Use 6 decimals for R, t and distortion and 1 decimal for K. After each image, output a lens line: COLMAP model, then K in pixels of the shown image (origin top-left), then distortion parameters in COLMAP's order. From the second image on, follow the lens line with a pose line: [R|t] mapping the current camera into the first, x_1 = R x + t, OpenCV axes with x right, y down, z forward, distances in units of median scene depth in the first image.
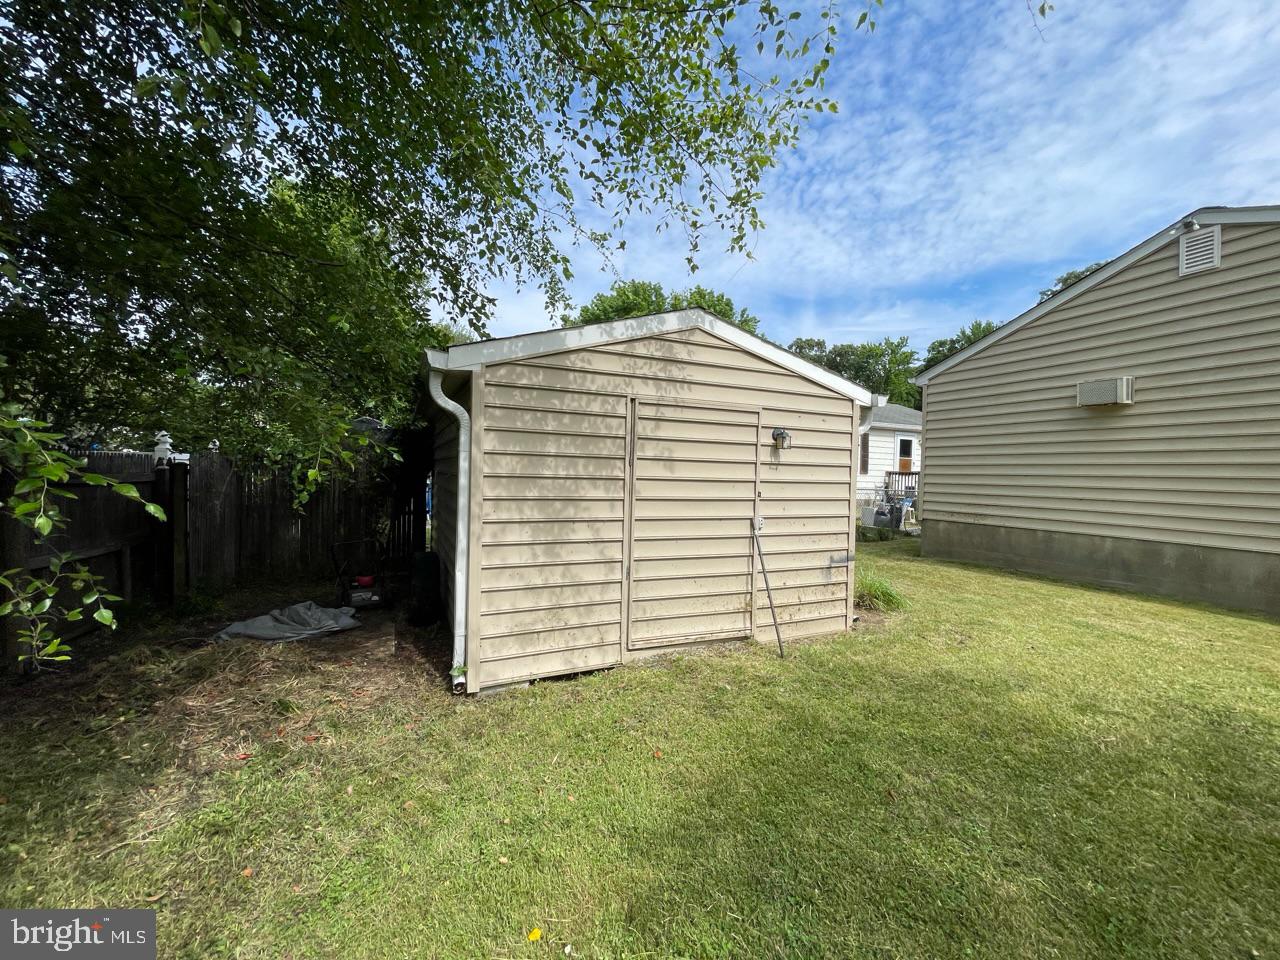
lens RADIAL K [[512.5, 0, 640.2], [0, 512.5, 471.2], [0, 0, 1]] dist [0.001873, -0.001559]
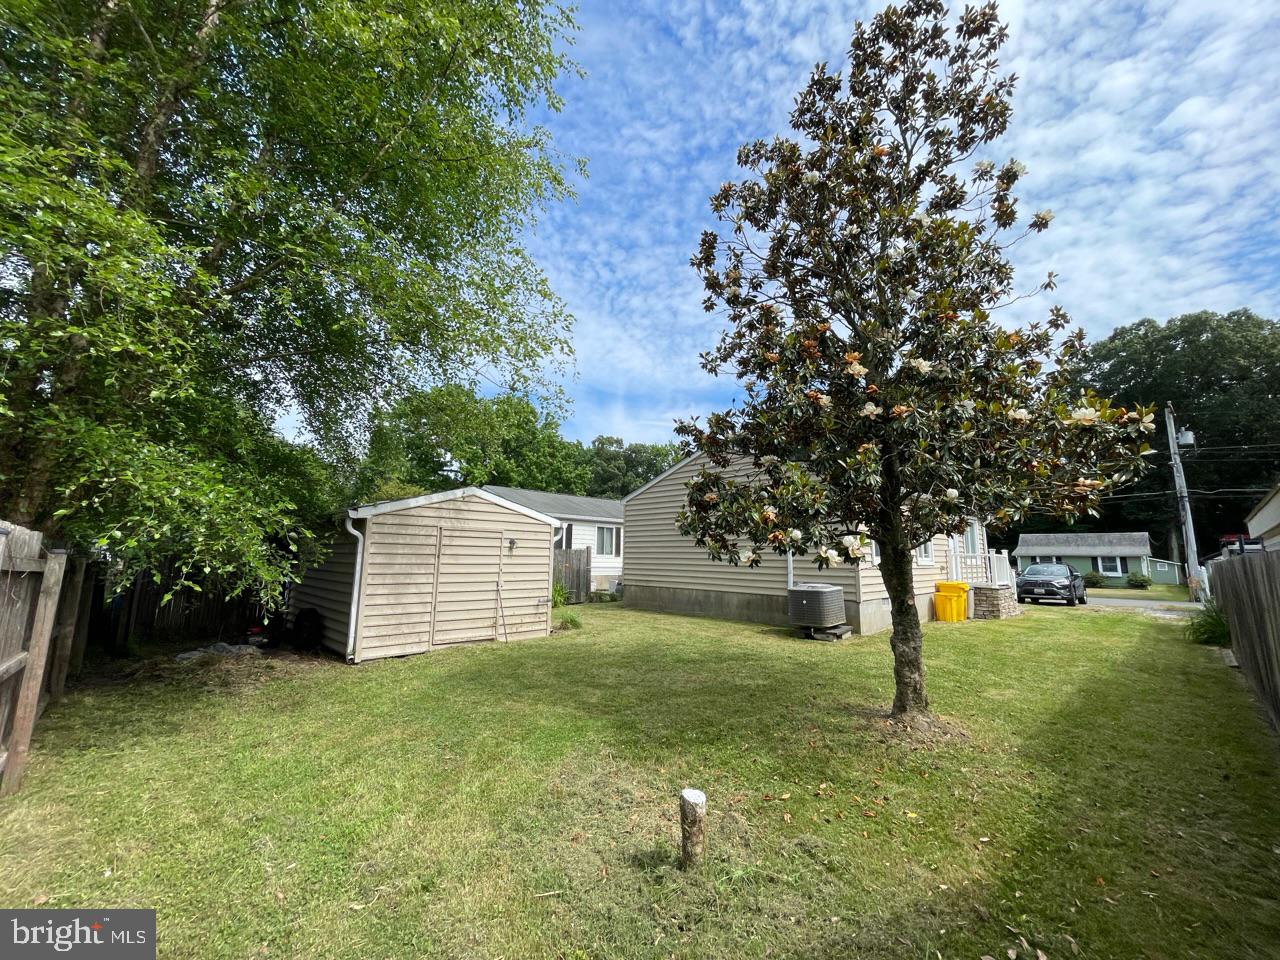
lens RADIAL K [[512.5, 0, 634.4], [0, 512.5, 482.5], [0, 0, 1]] dist [0.001873, -0.001559]
pose [[0.940602, 0.037409, 0.337445, 0.018295], [0.009362, 0.990675, -0.135922, -0.021165], [-0.339383, 0.131008, 0.931481, -1.228904]]
